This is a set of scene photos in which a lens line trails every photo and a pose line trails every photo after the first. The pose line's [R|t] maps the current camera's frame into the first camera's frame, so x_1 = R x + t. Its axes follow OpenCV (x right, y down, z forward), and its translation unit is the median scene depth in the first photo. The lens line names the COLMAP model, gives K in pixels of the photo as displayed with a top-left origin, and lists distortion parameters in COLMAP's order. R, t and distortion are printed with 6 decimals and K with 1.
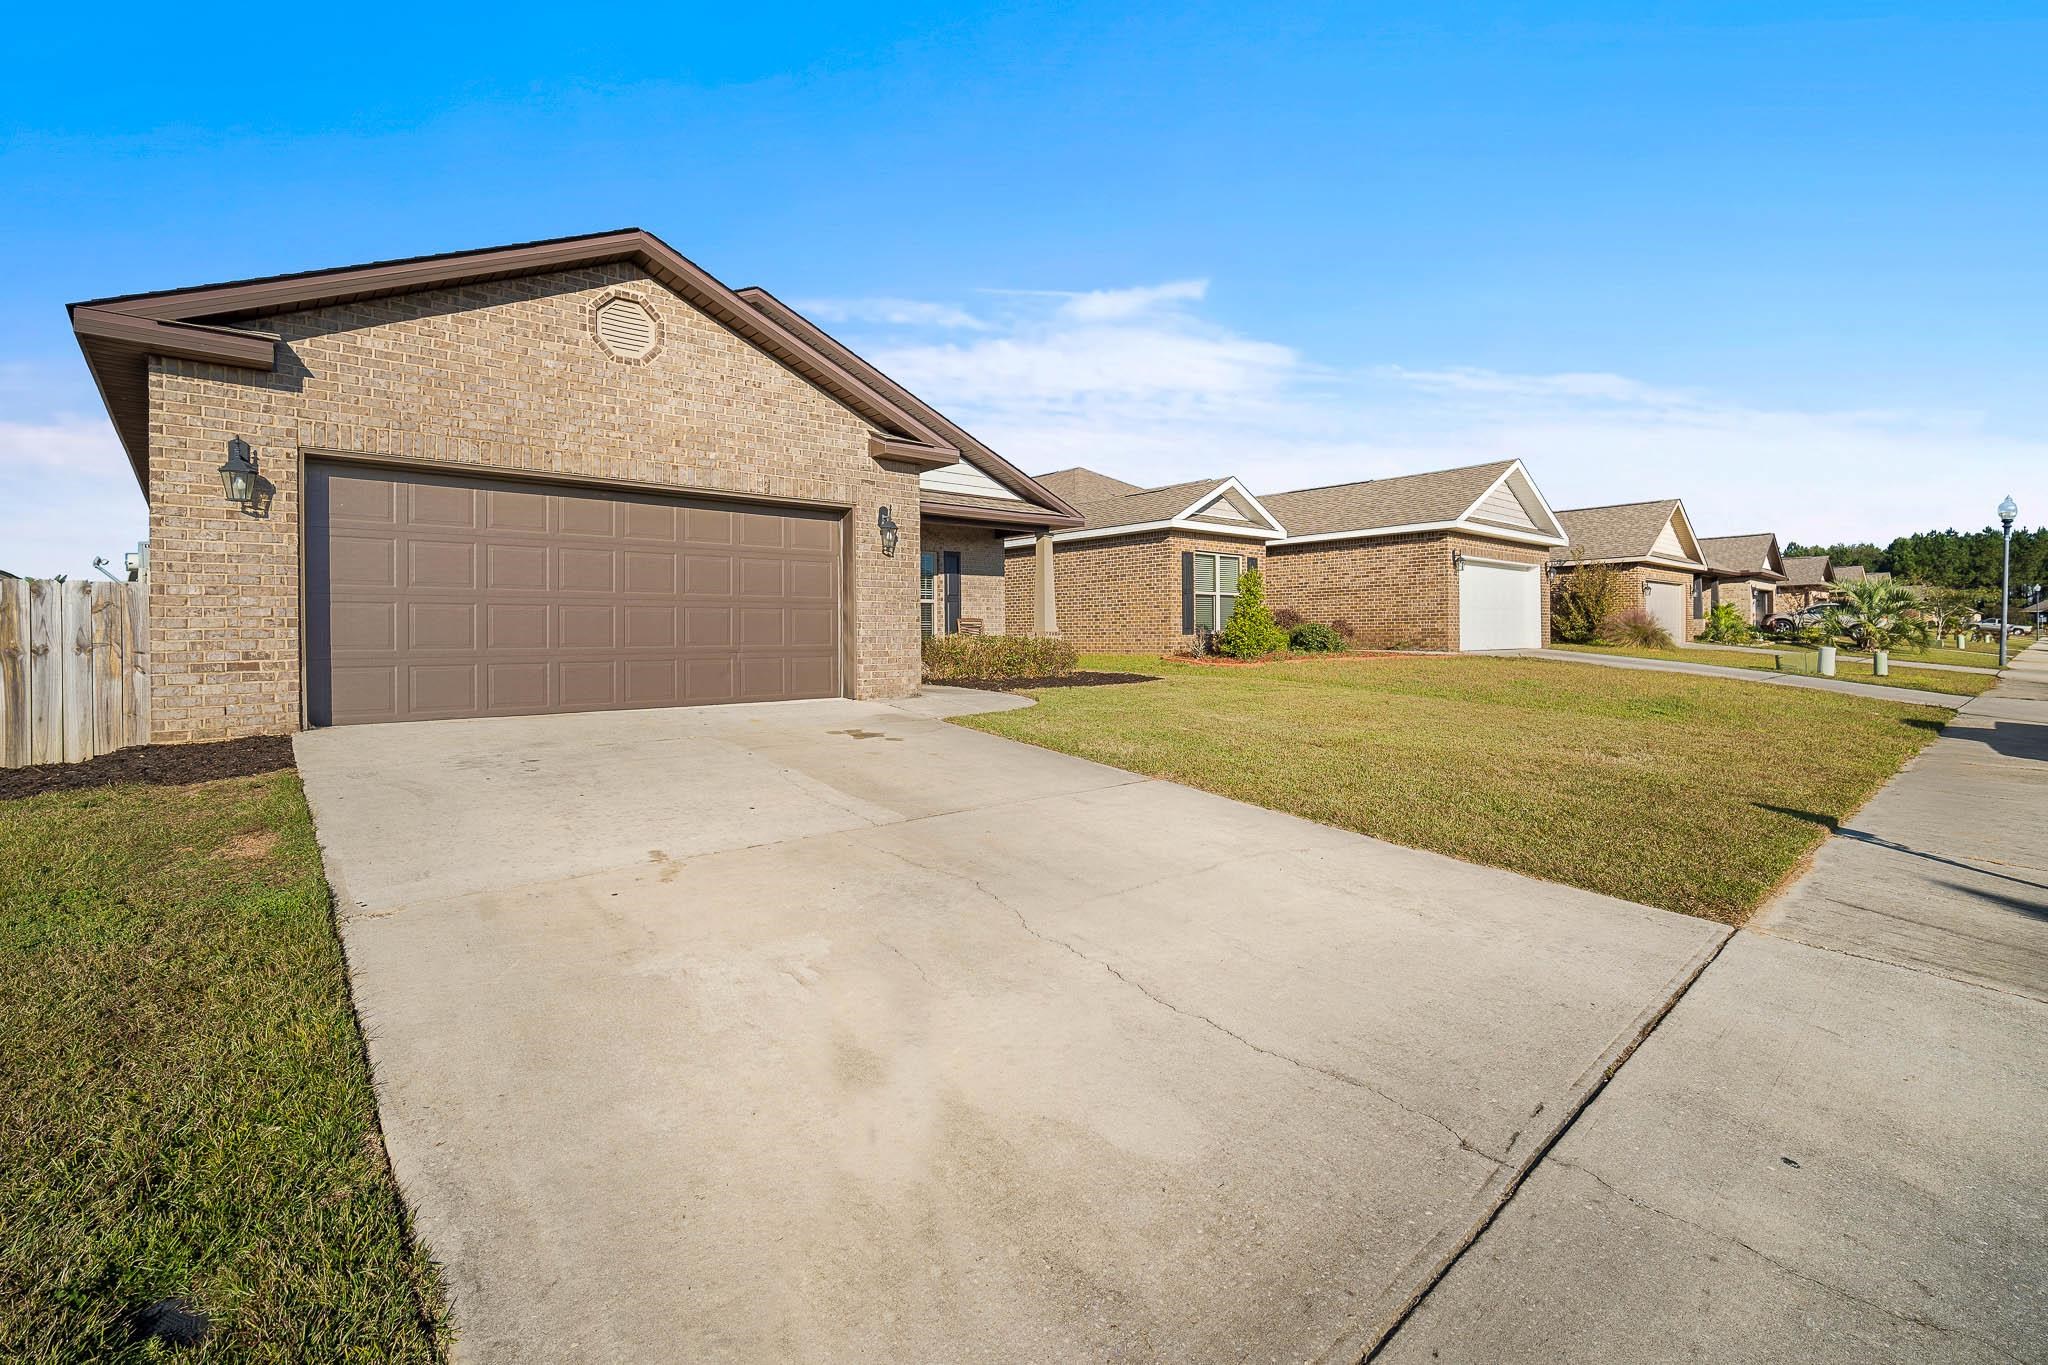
lens RADIAL K [[901.8, 0, 1002.4], [0, 901.8, 635.3], [0, 0, 1]] dist [-0.012367, -0.000492]
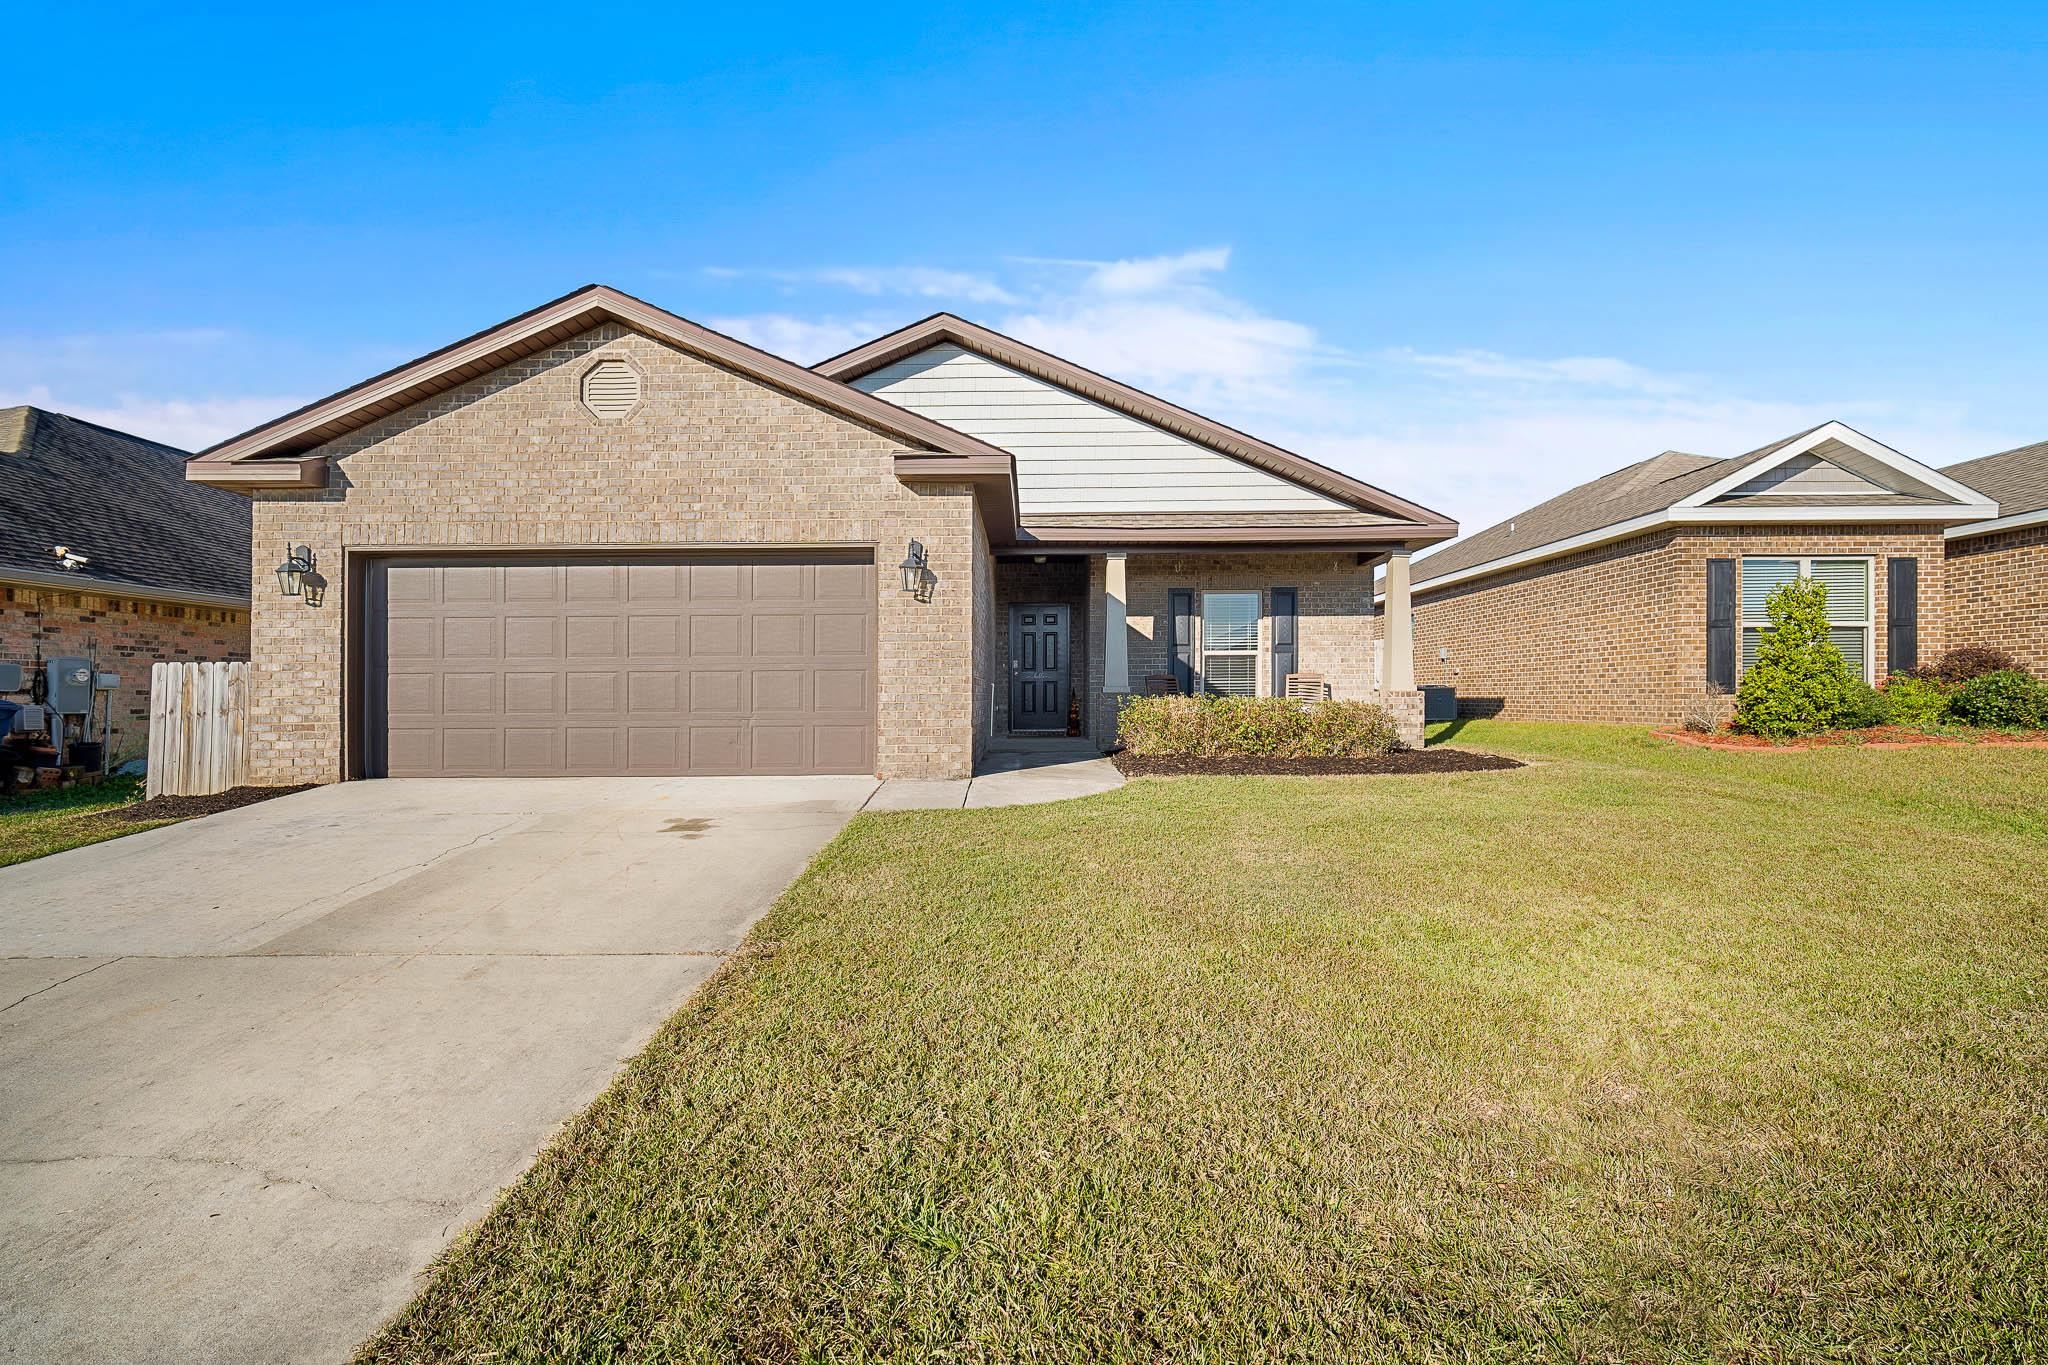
lens RADIAL K [[901.8, 0, 1035.1], [0, 901.8, 697.1], [0, 0, 1]] dist [-0.012367, -0.000492]
pose [[0.762237, 0.003111, -0.647290, 0.489851], [0.002875, 0.999962, 0.008190, -0.009662], [0.647292, -0.008104, 0.762199, 0.468499]]
